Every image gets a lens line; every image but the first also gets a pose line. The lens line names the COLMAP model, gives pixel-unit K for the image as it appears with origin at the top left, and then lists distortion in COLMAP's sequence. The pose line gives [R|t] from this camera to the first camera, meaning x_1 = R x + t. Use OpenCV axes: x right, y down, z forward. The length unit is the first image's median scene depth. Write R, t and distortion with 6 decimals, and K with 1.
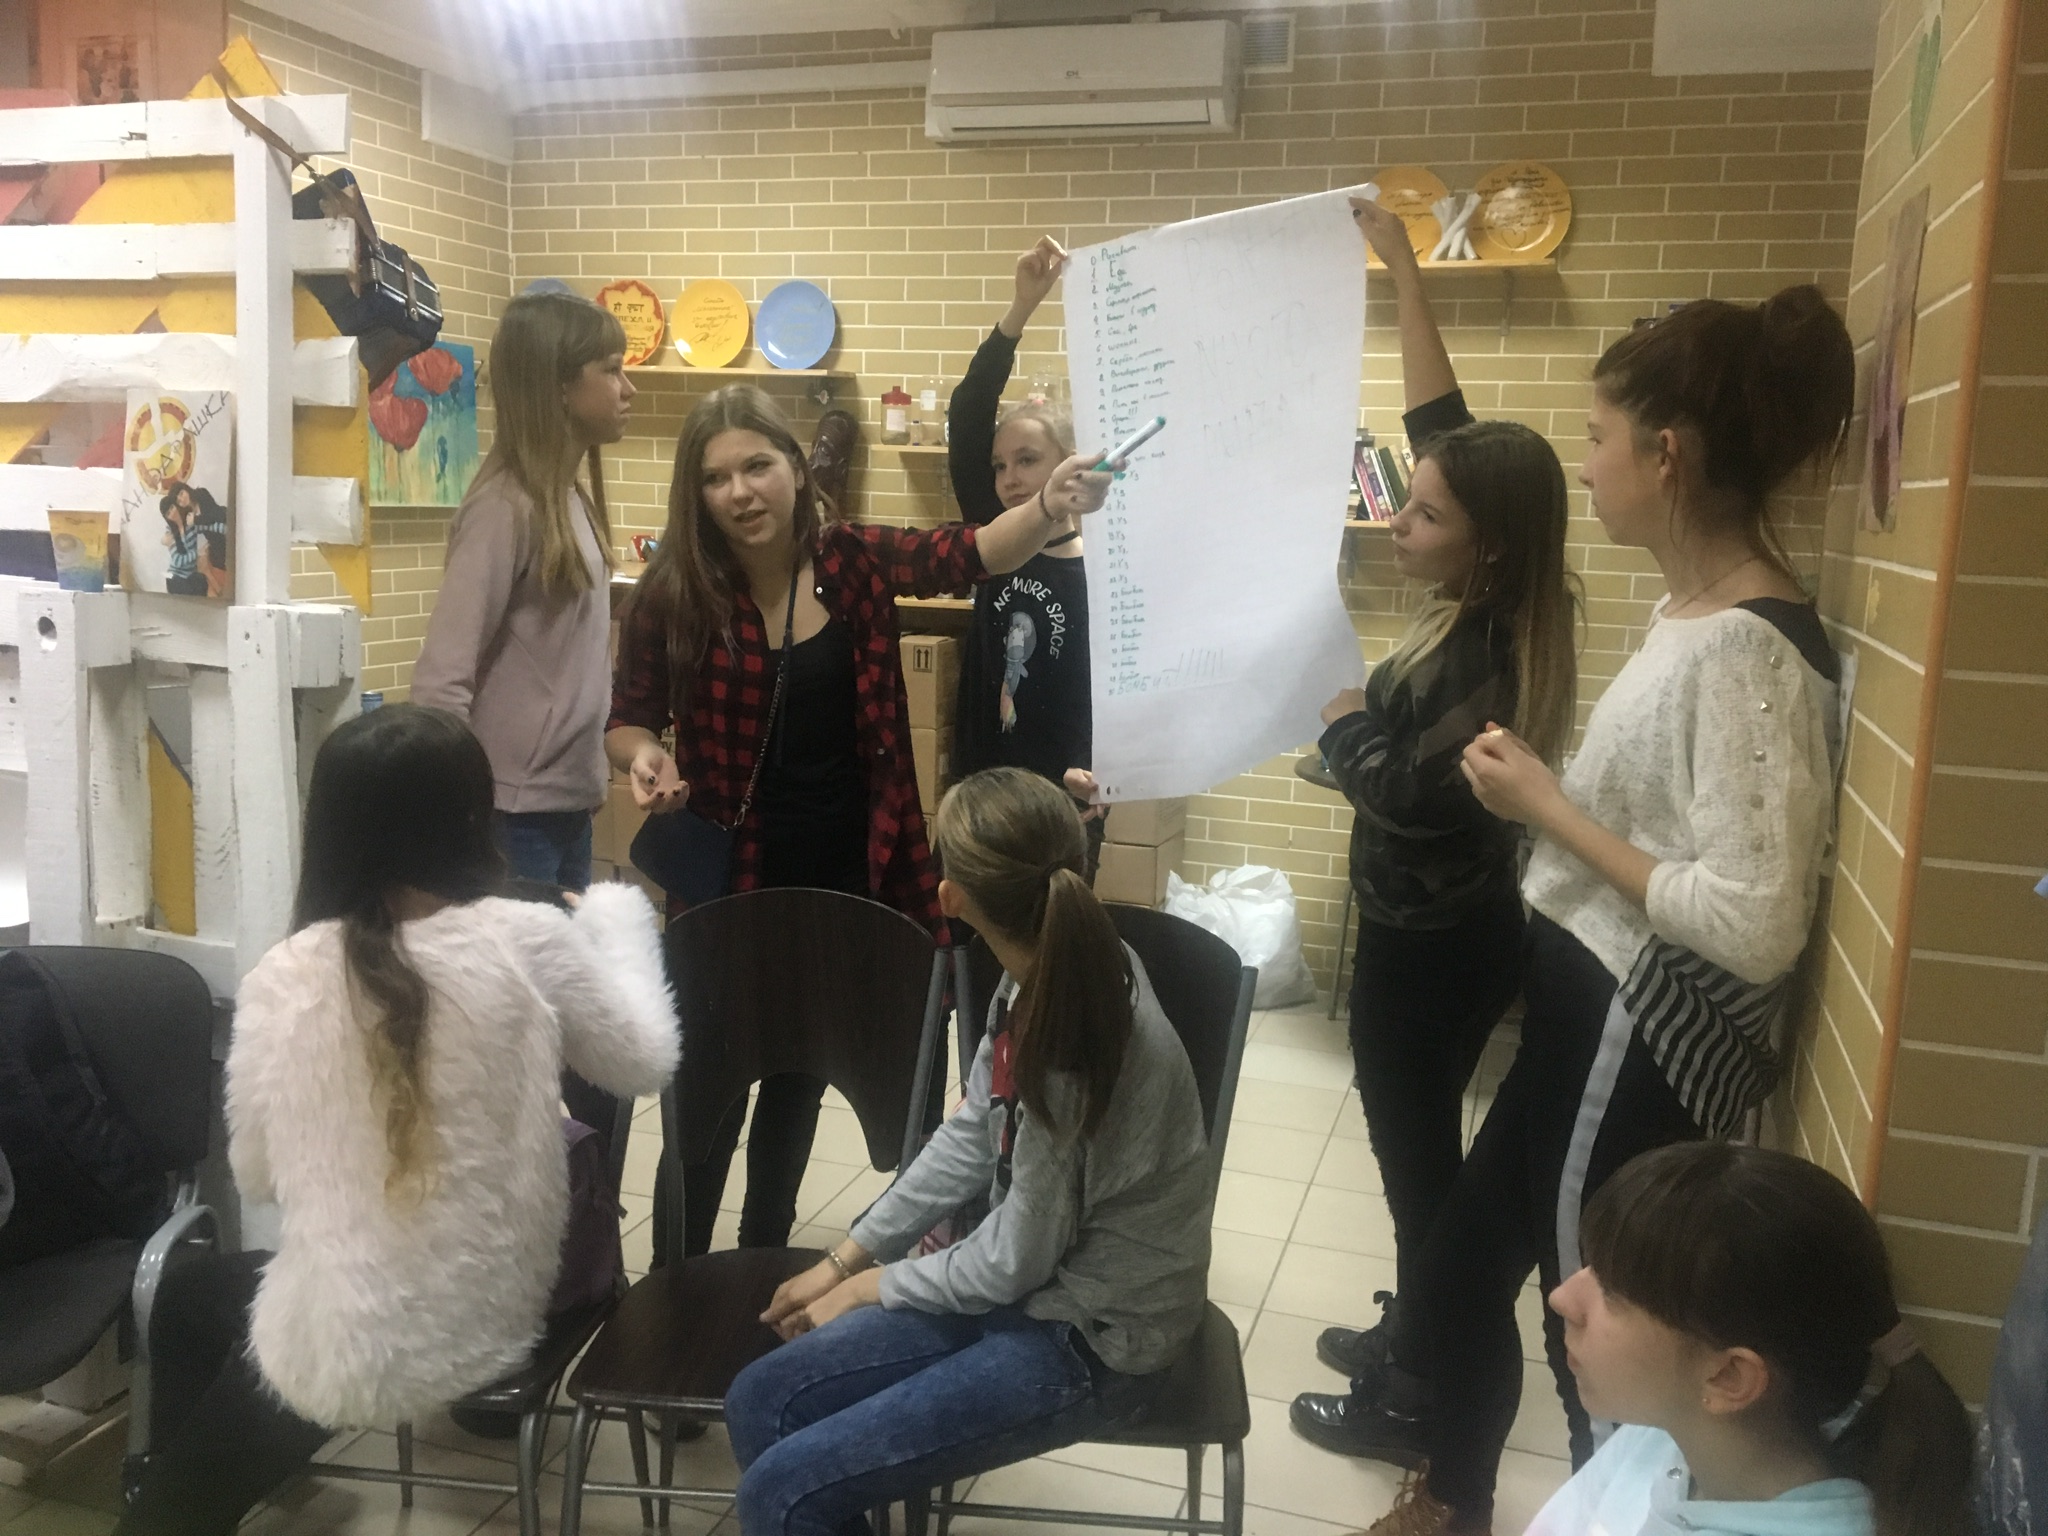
lens RADIAL K [[1726.5, 0, 1045.9], [0, 1726.5, 762.6], [0, 0, 1]] dist [0.085053, -0.116869]
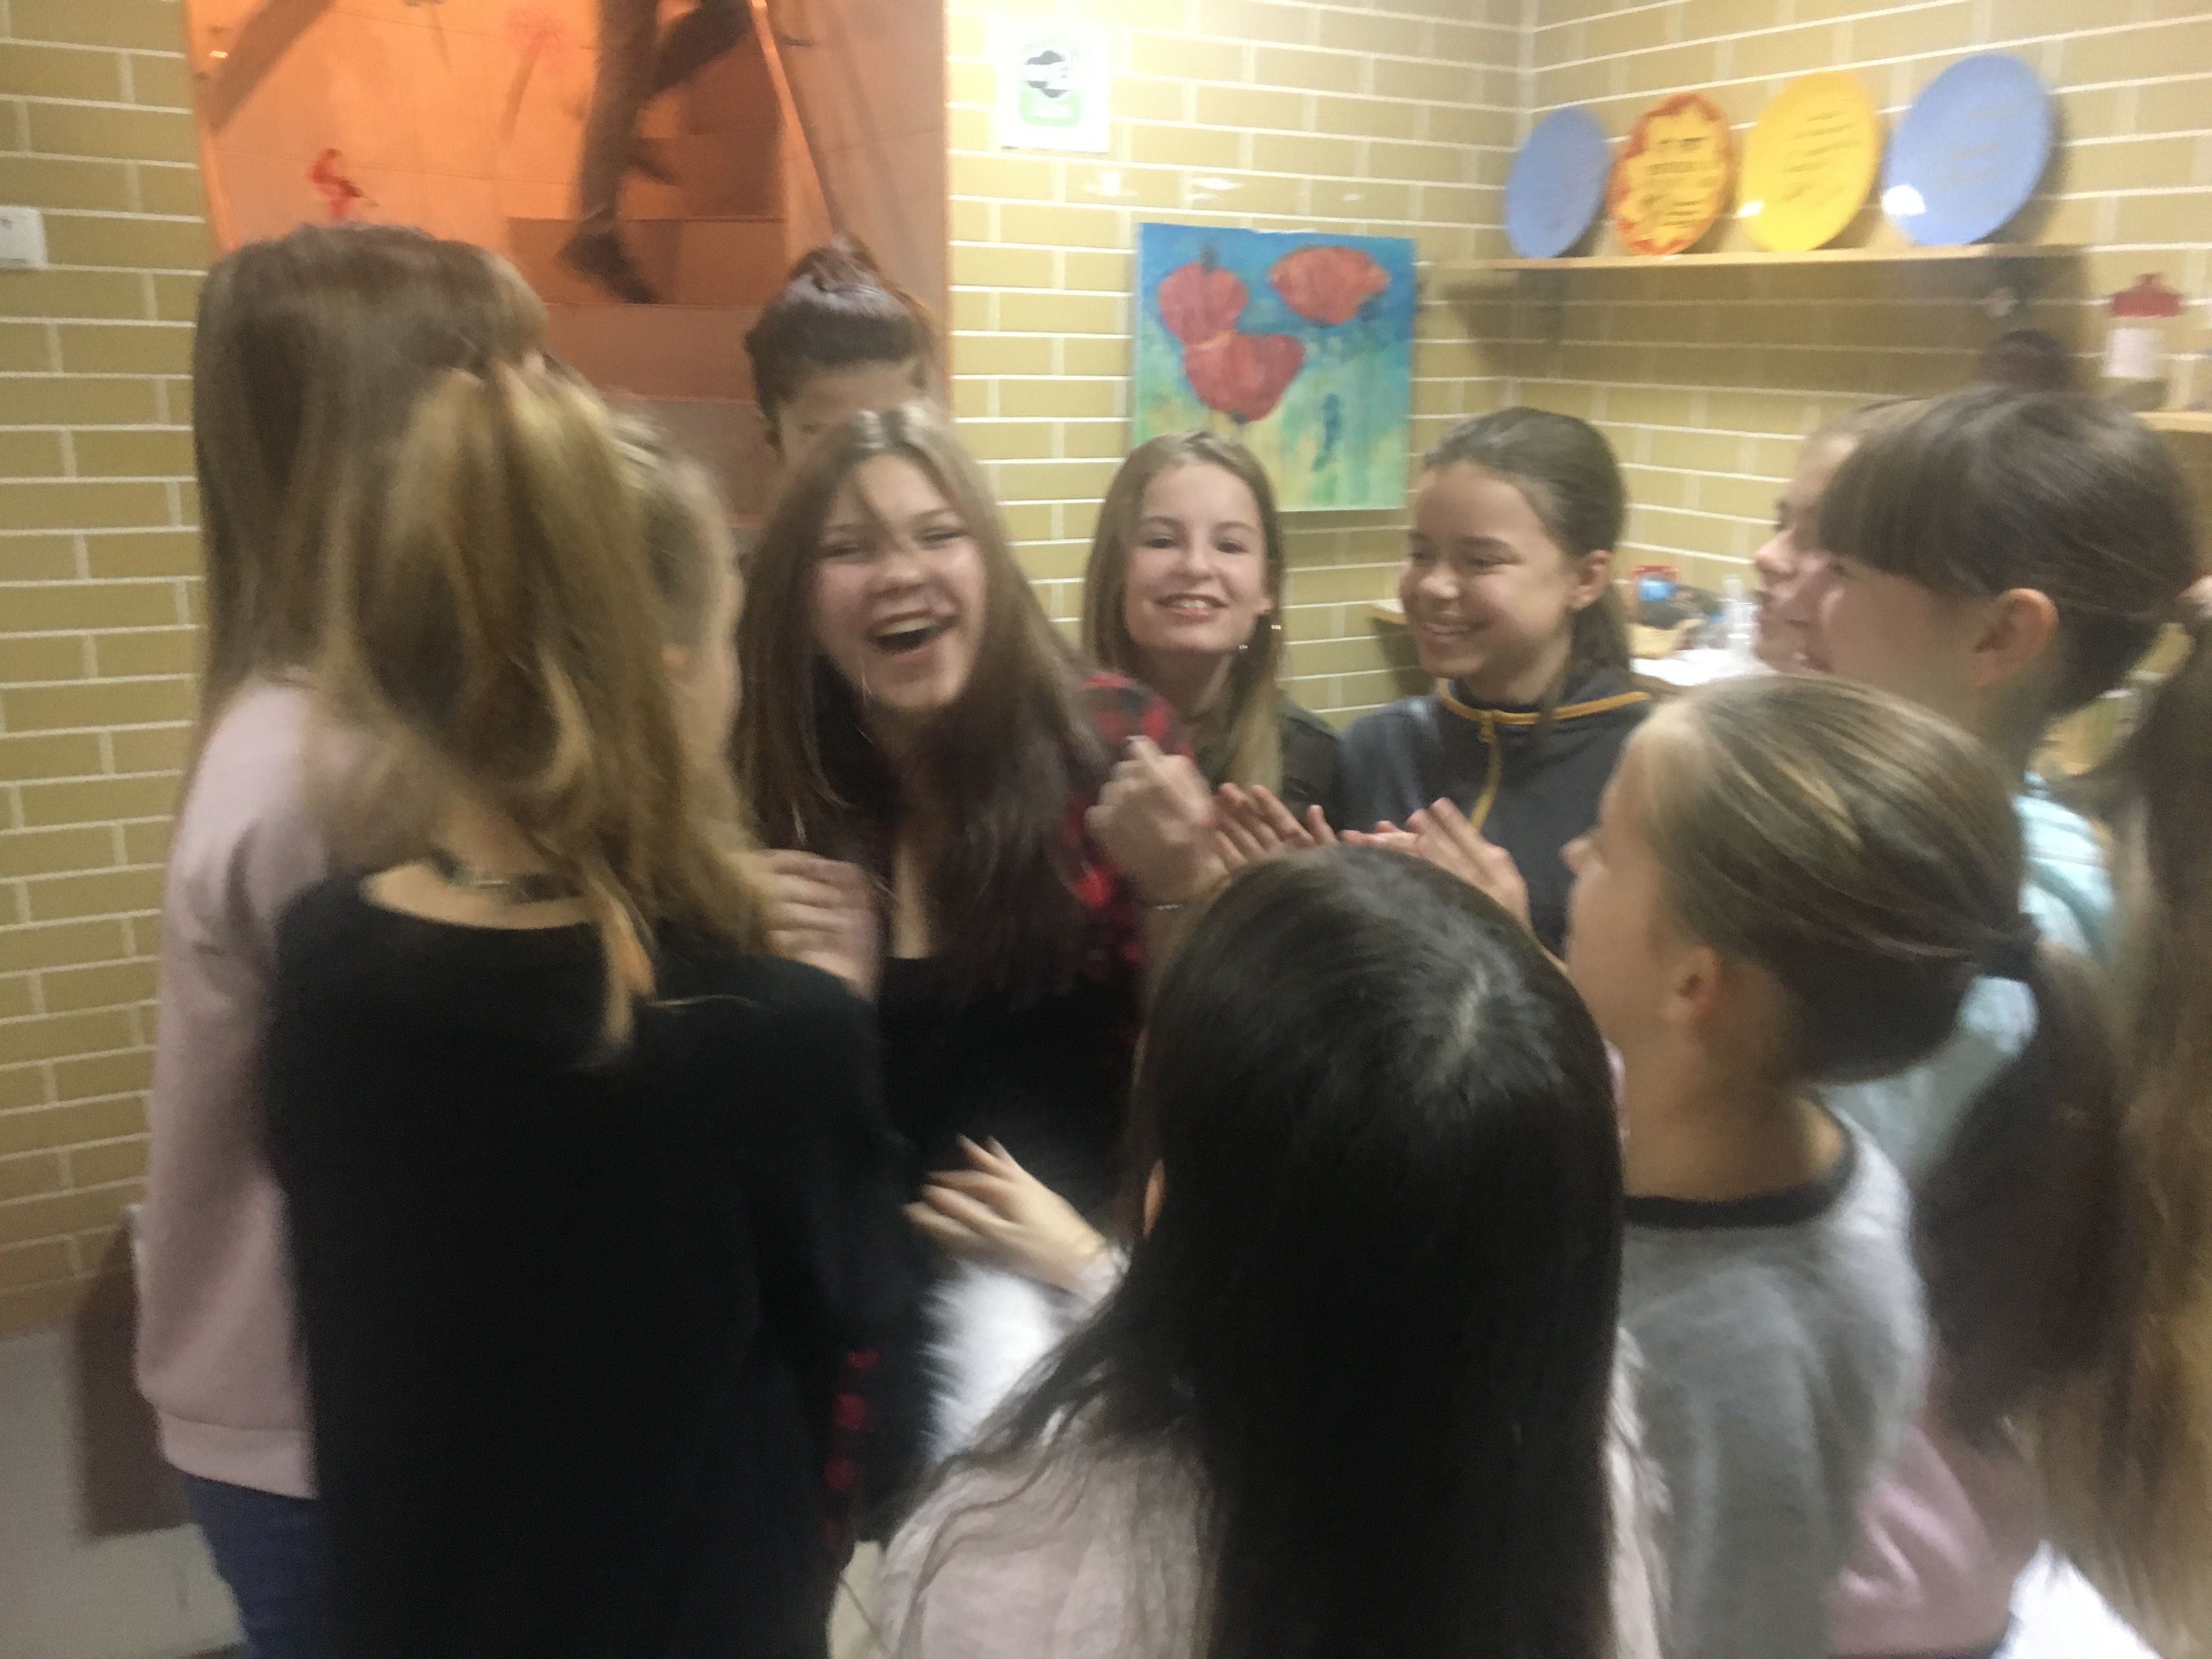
lens RADIAL K [[1864.7, 0, 1129.7], [0, 1864.7, 823.6], [0, 0, 1]] dist [0.085053, -0.116869]
pose [[0.728997, 0.154686, -0.666810, 0.061638], [-0.104639, 0.987866, 0.114766, -0.105972], [0.676471, -0.013890, 0.736338, 0.464593]]
